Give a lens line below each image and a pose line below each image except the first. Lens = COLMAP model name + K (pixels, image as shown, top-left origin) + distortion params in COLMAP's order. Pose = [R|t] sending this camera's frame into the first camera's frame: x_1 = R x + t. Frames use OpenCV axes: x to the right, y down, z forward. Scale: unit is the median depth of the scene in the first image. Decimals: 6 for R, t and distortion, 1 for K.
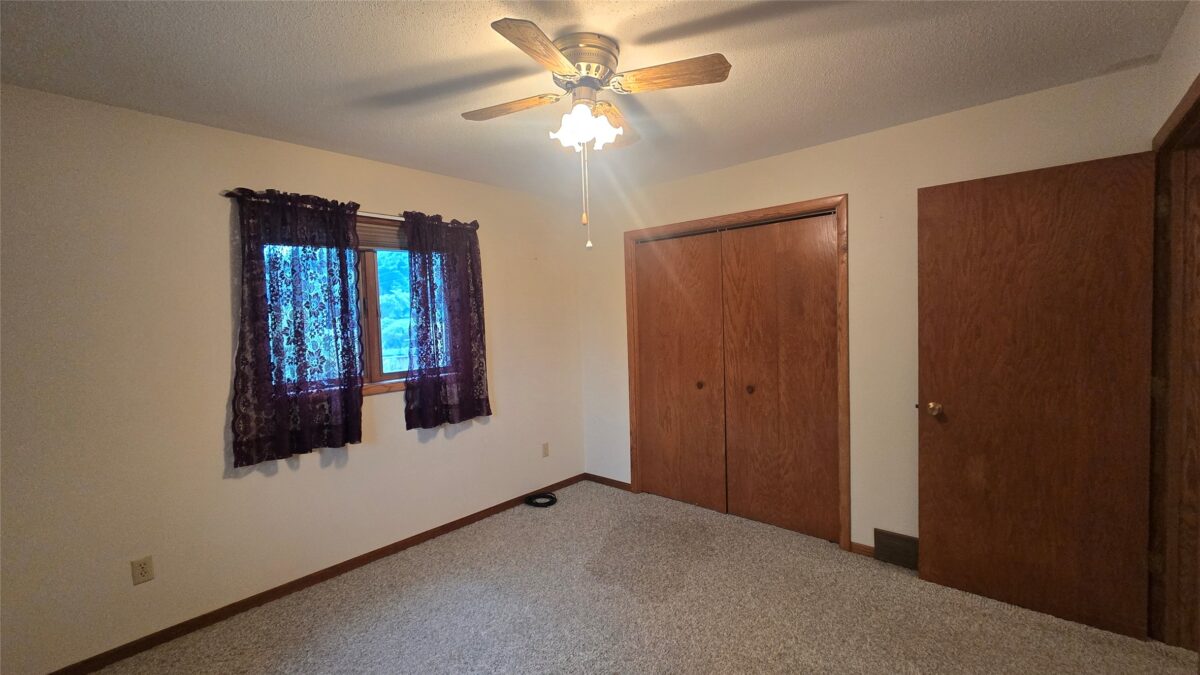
lens RADIAL K [[490.1, 0, 600.0], [0, 490.1, 337.5], [0, 0, 1]] dist [-0.001029, -0.000042]
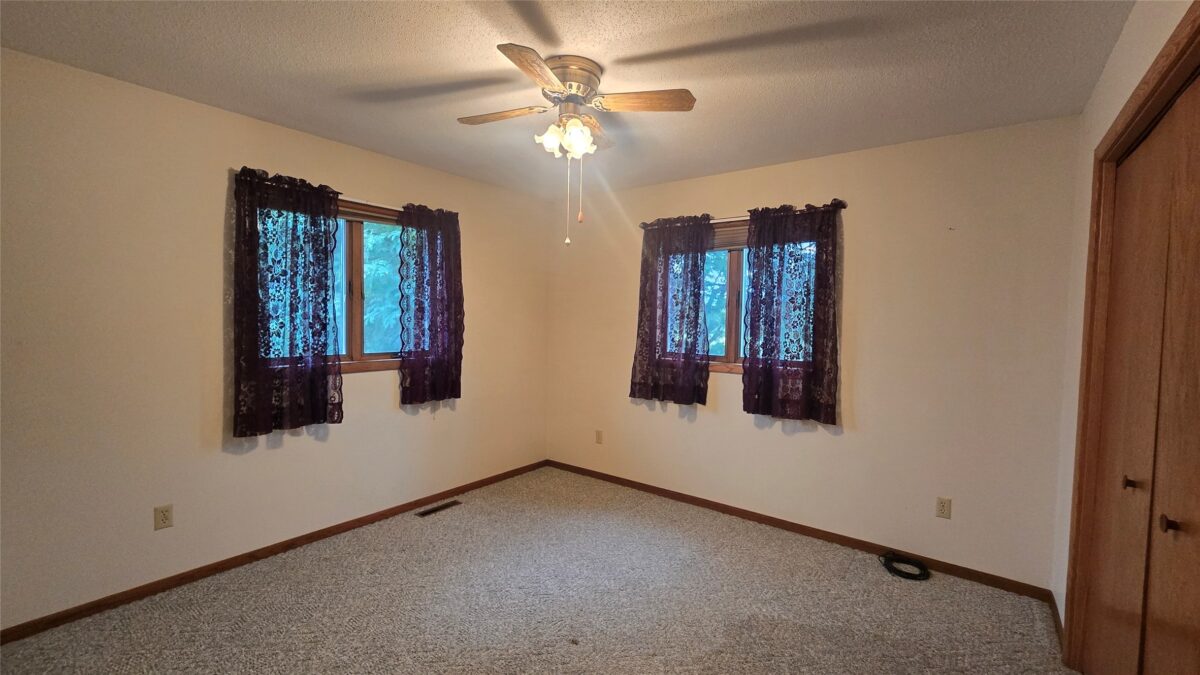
lens RADIAL K [[490.1, 0, 600.0], [0, 490.1, 337.5], [0, 0, 1]] dist [-0.001029, -0.000042]
pose [[0.079065, 0.075520, -0.994005, 0.687565], [-0.065646, 0.995356, 0.070401, -0.032018], [0.994706, 0.059686, 0.083655, 0.607336]]
